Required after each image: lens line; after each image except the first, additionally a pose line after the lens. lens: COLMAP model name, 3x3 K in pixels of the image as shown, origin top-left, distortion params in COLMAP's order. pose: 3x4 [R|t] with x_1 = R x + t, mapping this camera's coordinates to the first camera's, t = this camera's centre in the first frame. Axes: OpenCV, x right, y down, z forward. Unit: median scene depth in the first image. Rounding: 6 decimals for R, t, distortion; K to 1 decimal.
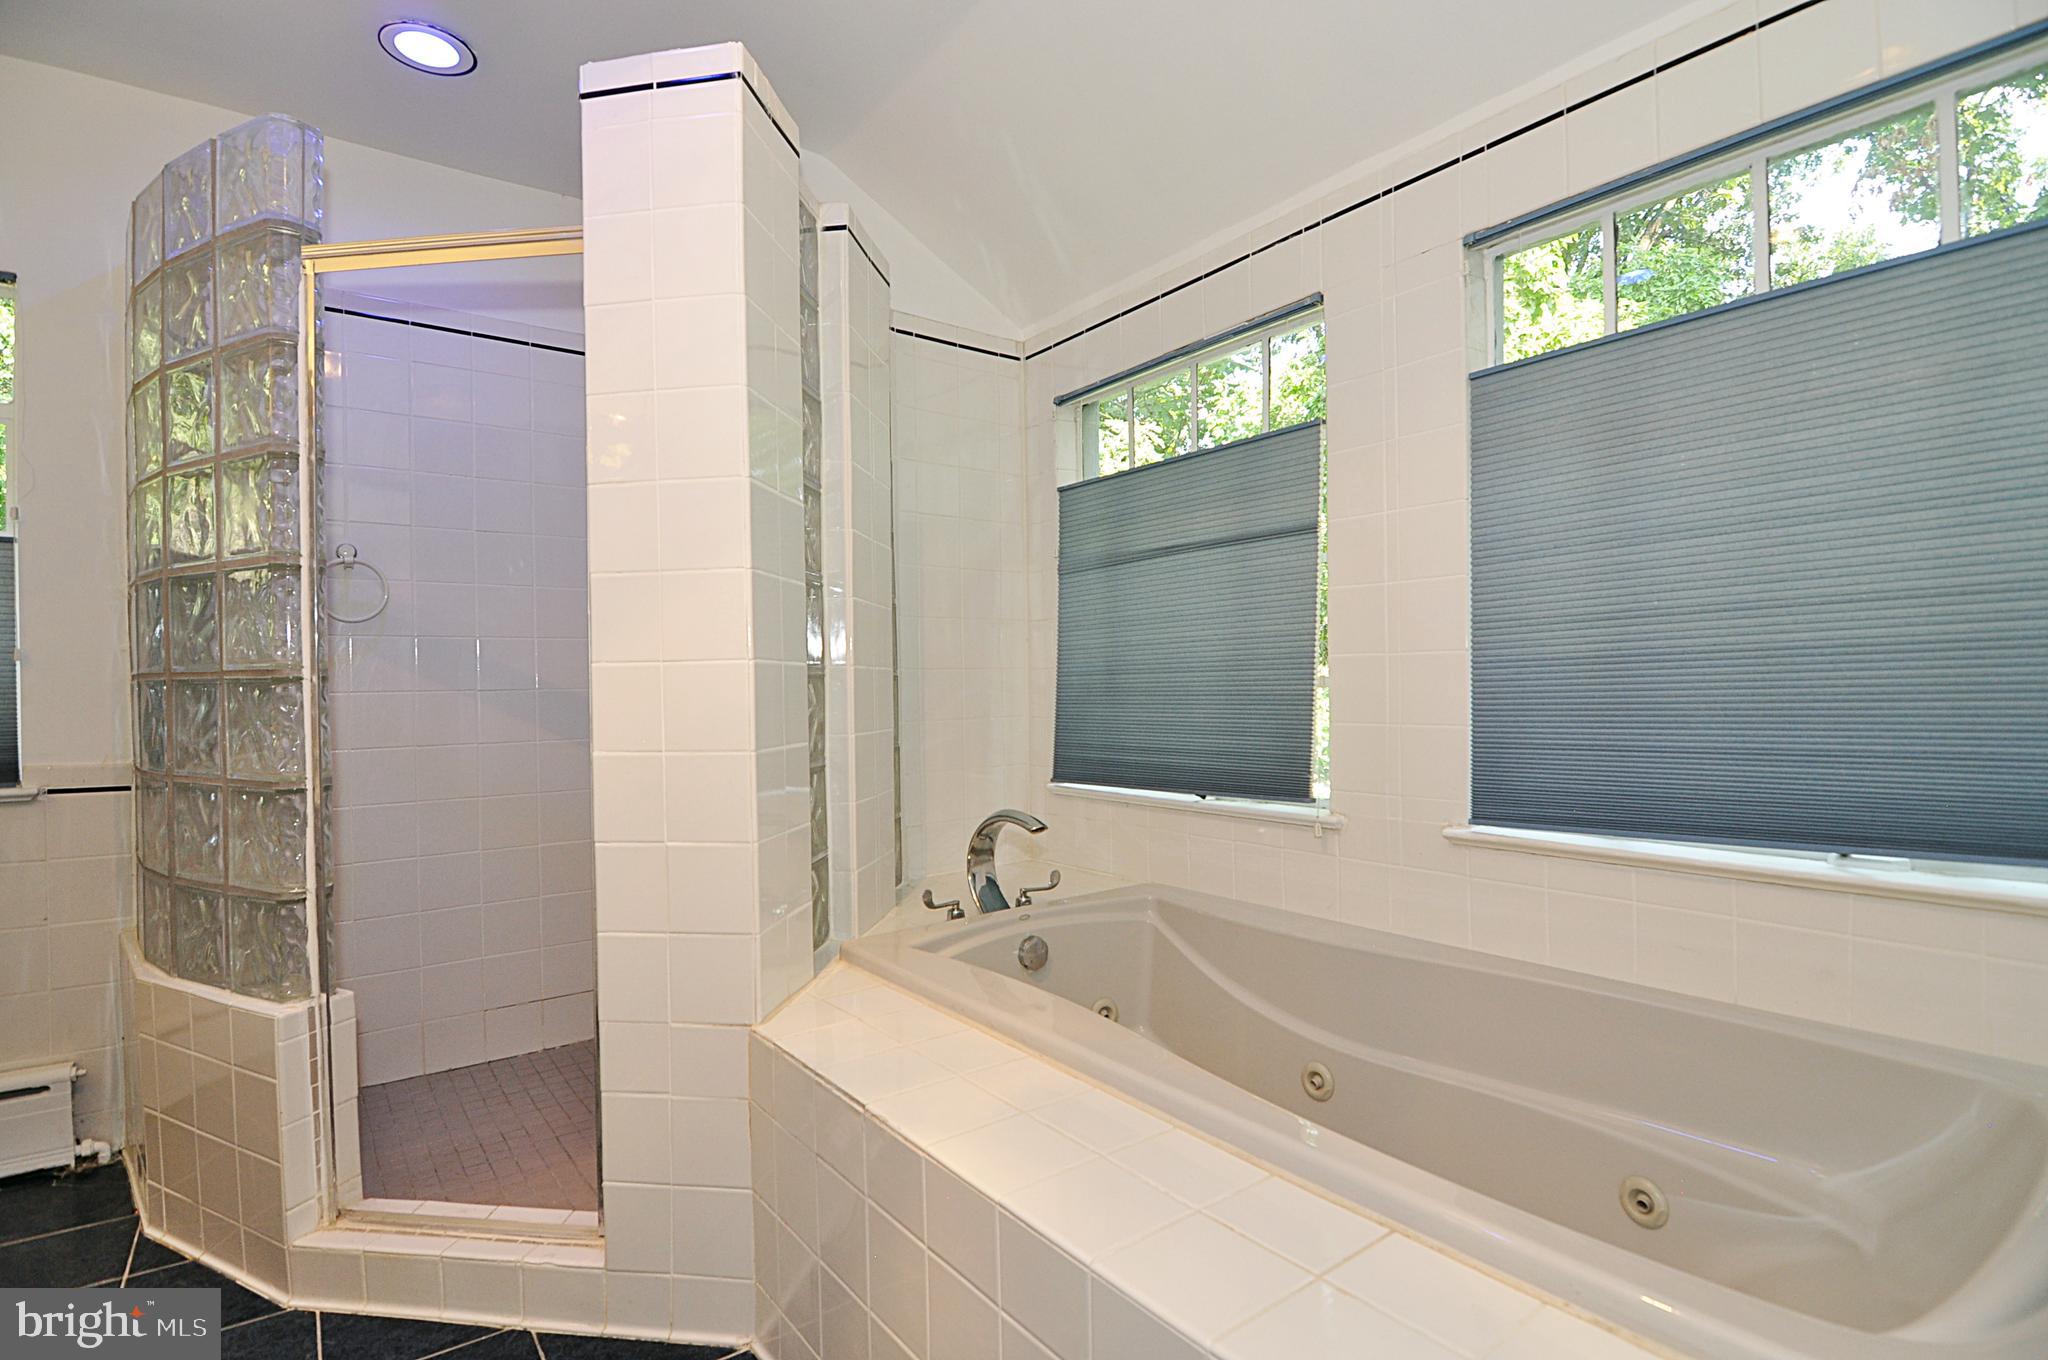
lens RADIAL K [[992.3, 0, 1024.8], [0, 992.3, 685.3], [0, 0, 1]] dist [-0.003765, -0.016451]
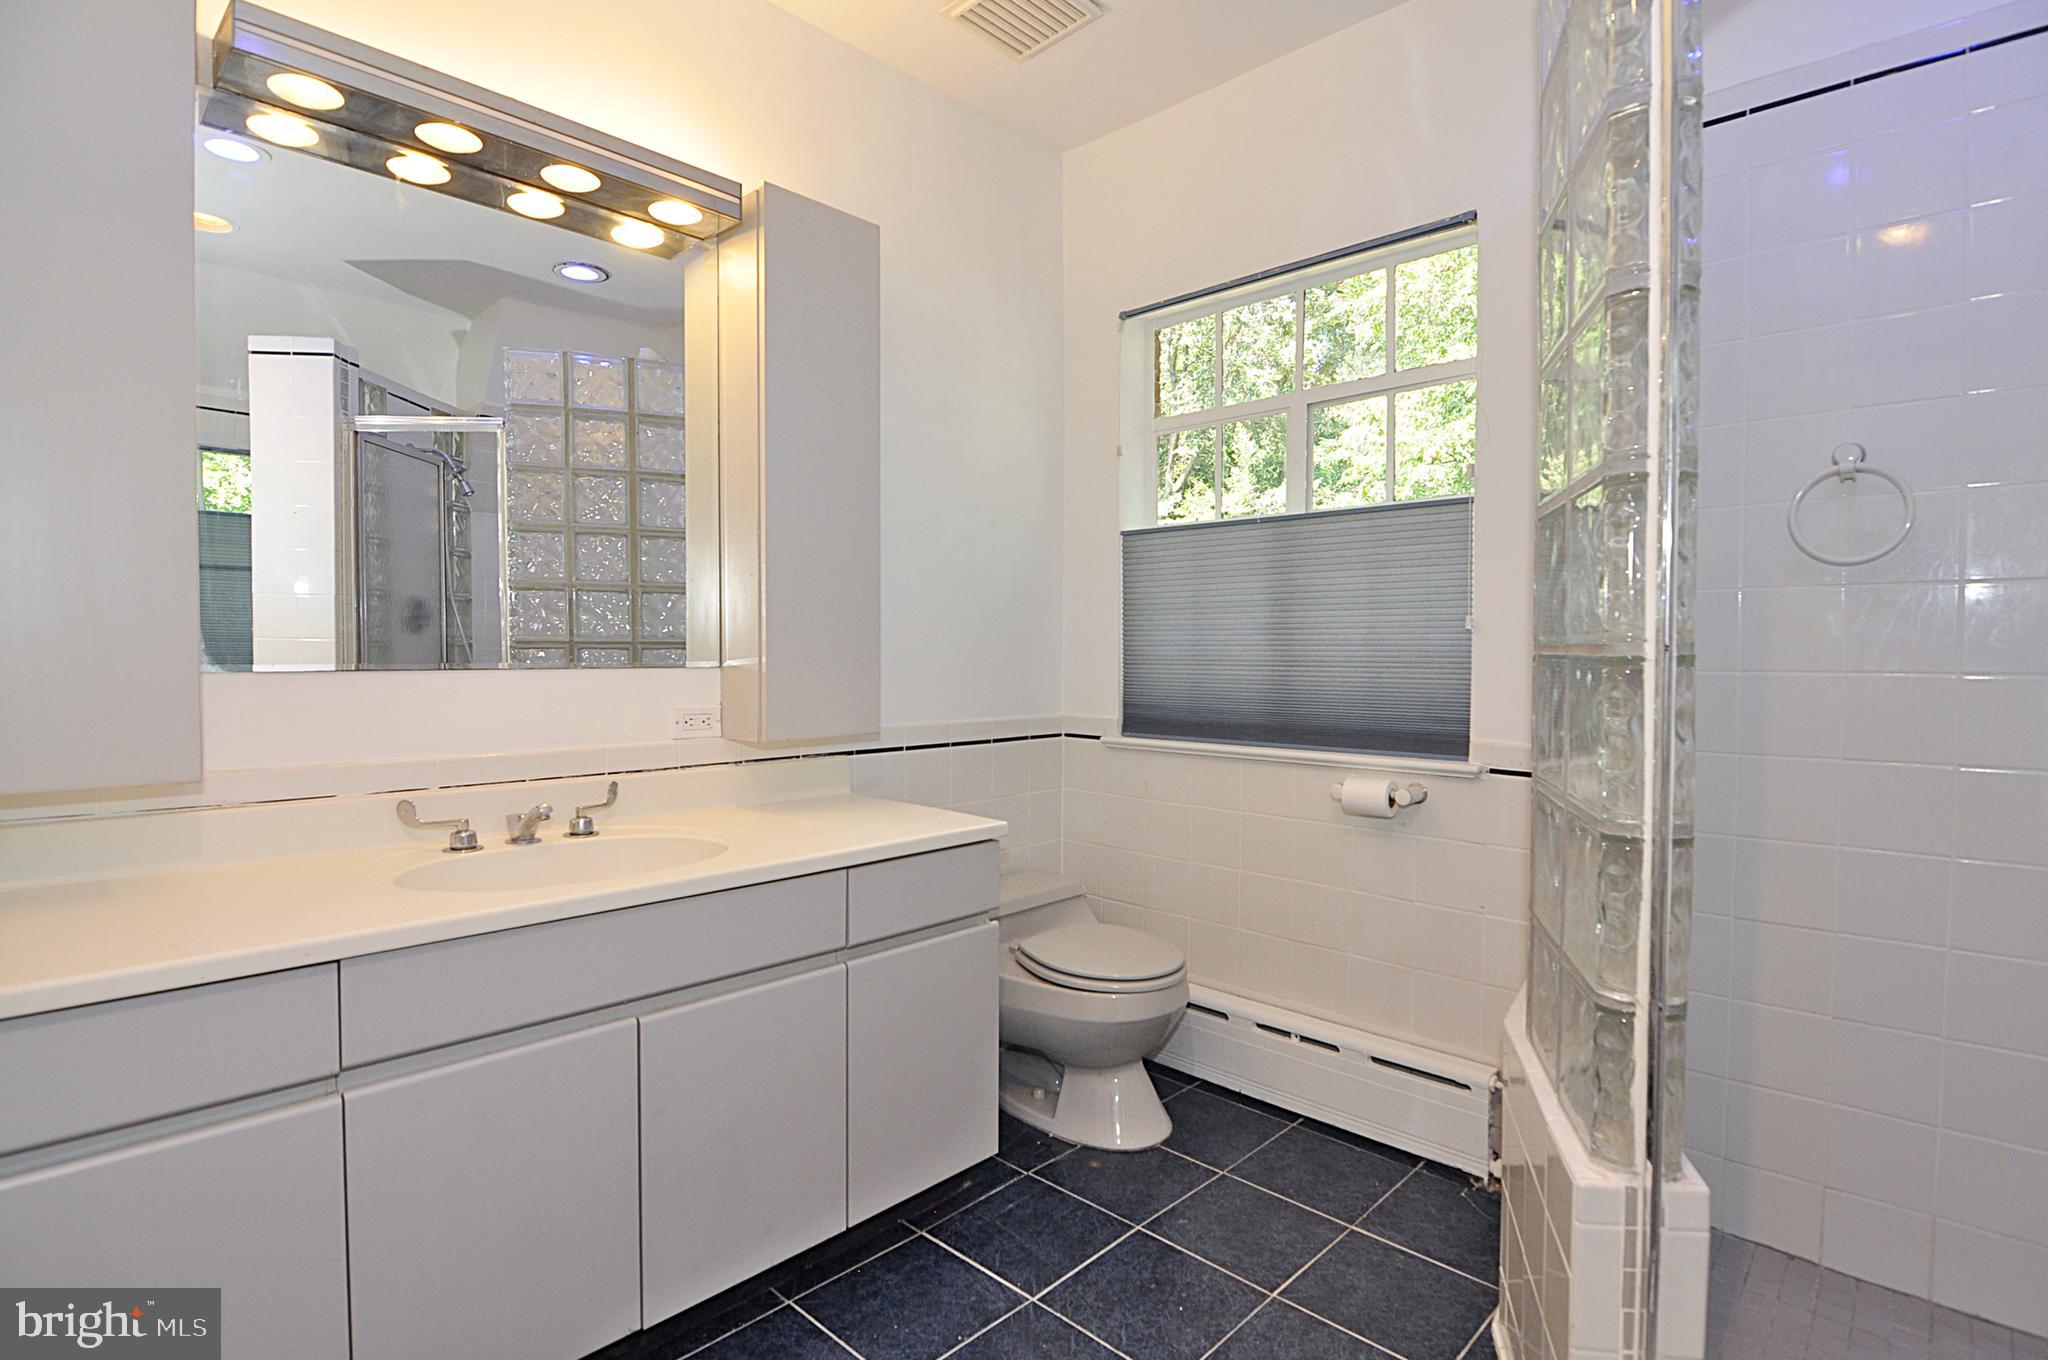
lens RADIAL K [[992.3, 0, 1024.8], [0, 992.3, 685.3], [0, 0, 1]] dist [-0.003765, -0.016451]
pose [[0.144572, 0.048041, -0.988327, -0.176890], [-0.001616, 0.998831, 0.048315, -0.018731], [0.989493, -0.005388, 0.144480, 0.515533]]
